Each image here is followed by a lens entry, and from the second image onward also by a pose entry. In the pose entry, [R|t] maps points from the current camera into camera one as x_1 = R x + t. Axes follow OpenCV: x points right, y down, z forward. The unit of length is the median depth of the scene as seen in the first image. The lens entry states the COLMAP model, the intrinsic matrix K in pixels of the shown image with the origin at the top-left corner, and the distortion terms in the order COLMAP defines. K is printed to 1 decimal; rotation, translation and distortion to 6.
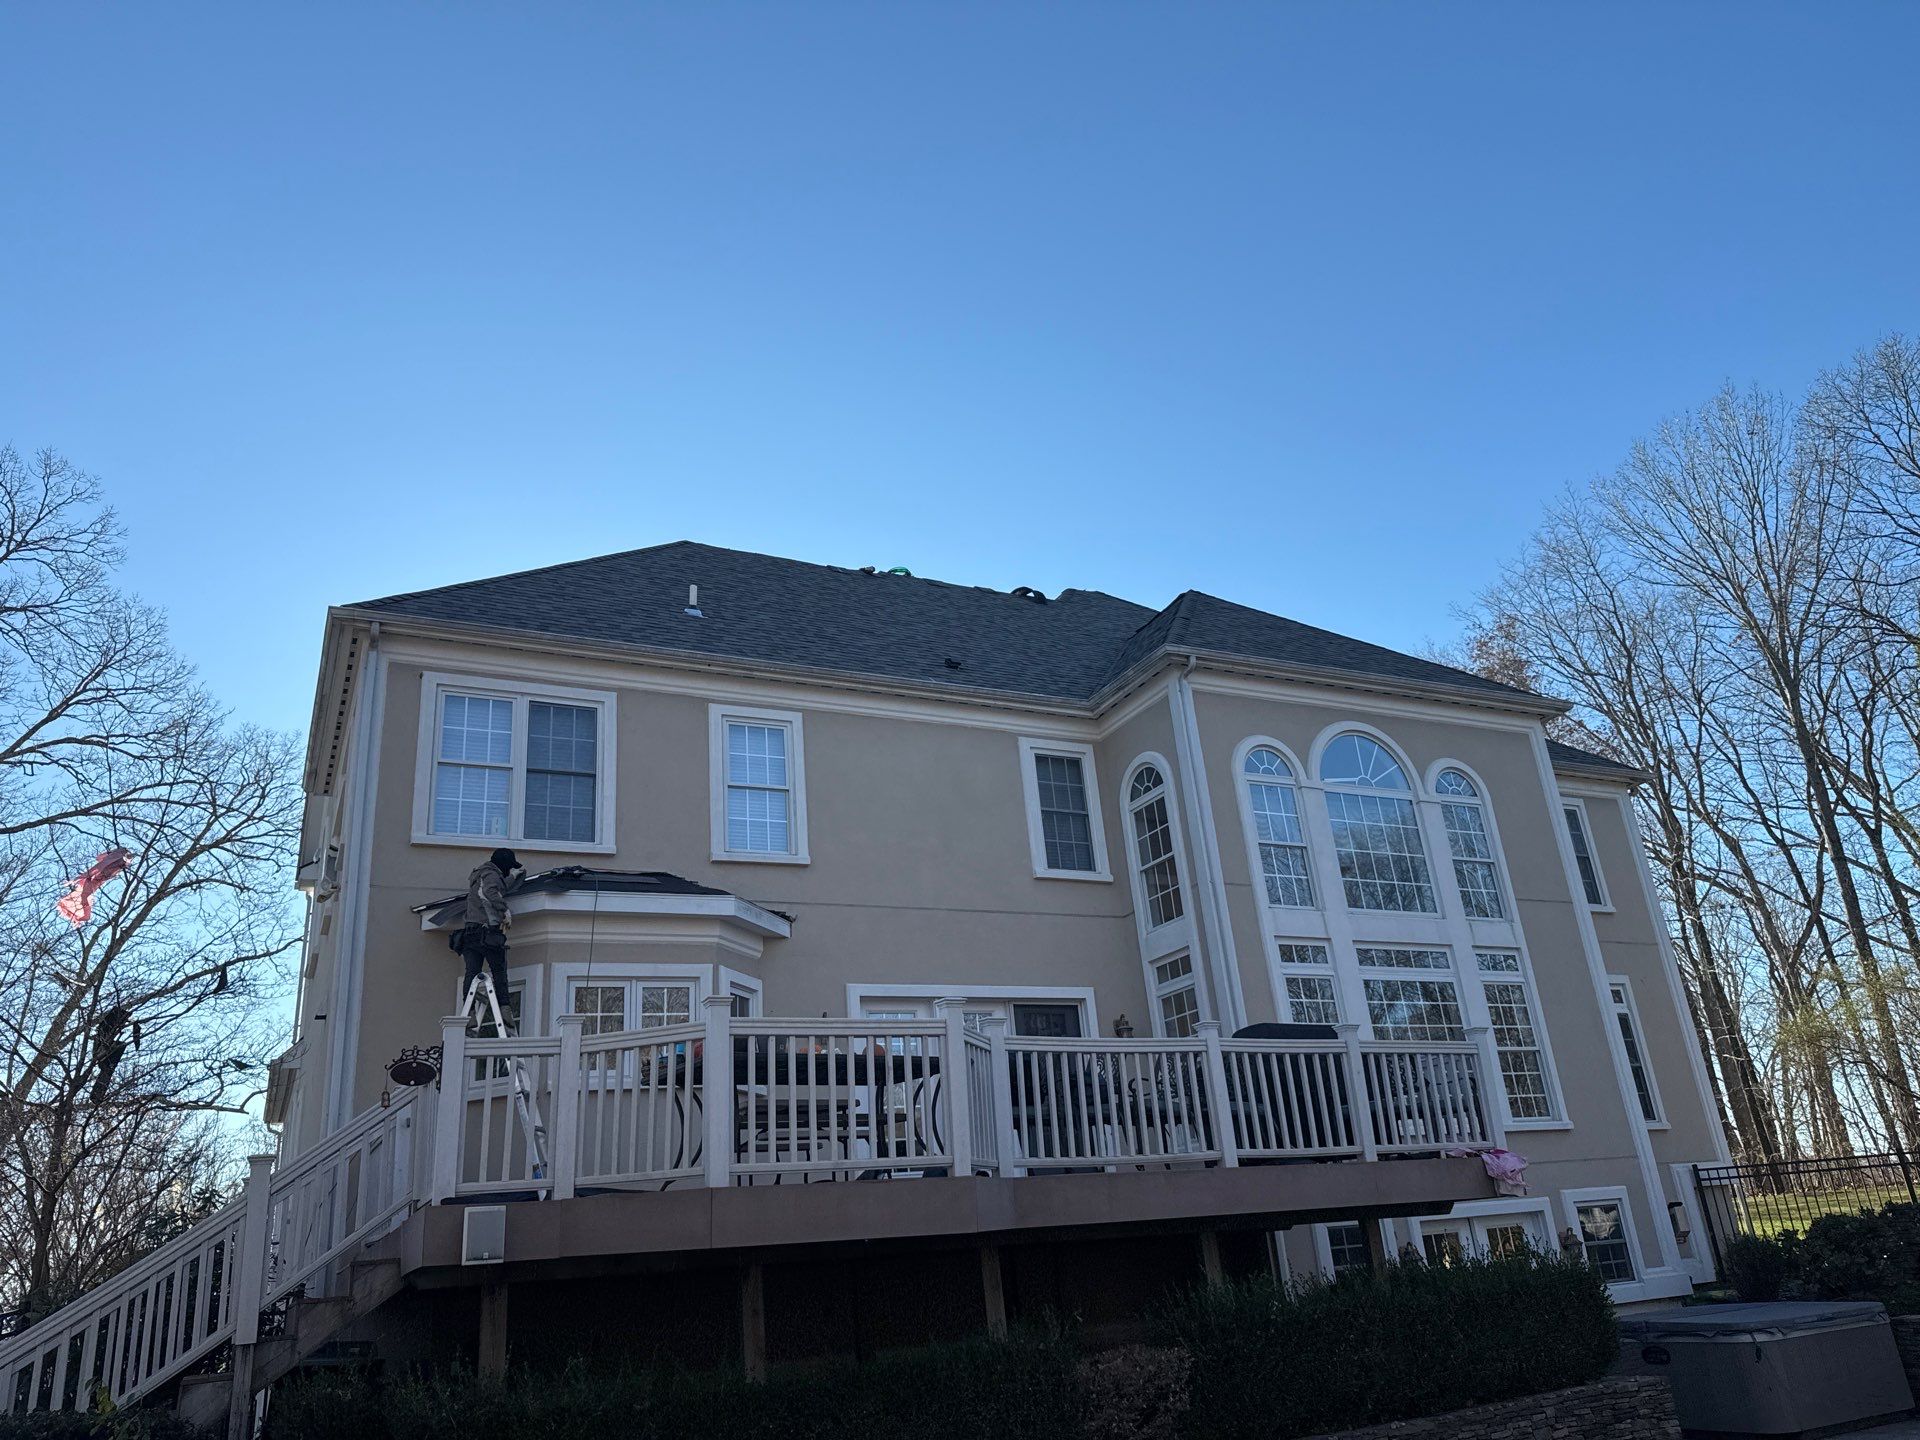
lens RADIAL K [[1400.7, 0, 960.0], [0, 1400.7, 720.0], [0, 0, 1]] dist [0.059811, -0.002764]
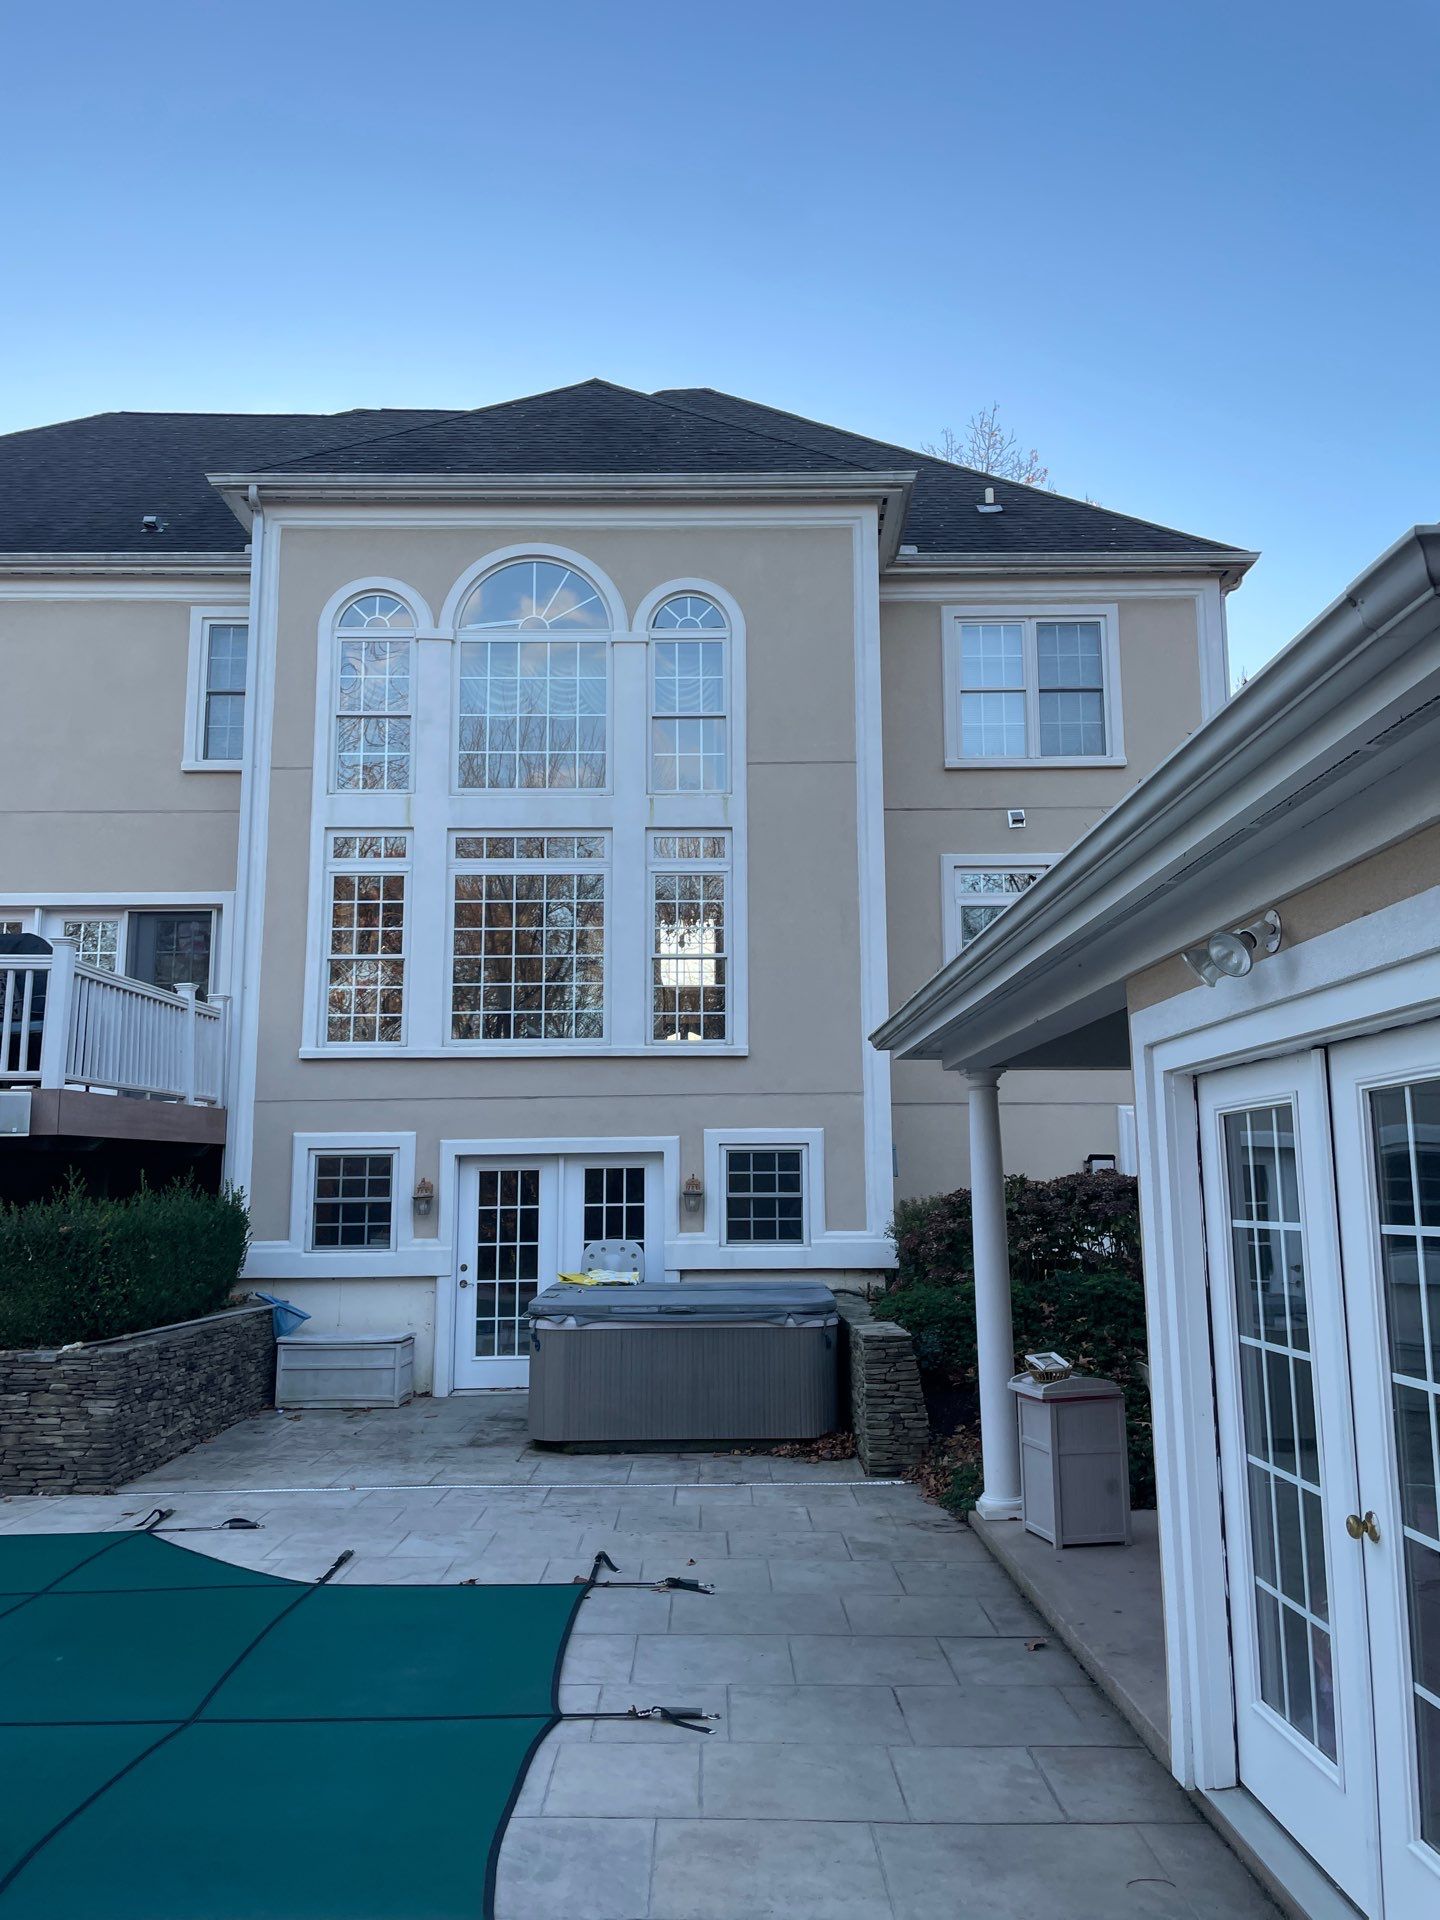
lens RADIAL K [[1507.8, 0, 717.8], [0, 1507.8, 926.6], [0, 0, 1]] dist [0.089657, -0.004956]
pose [[0.887053, -0.002998, -0.461657, 0.793215], [0.102421, 0.976338, 0.190456, 0.060751], [0.450163, -0.216228, 0.866371, 0.298126]]
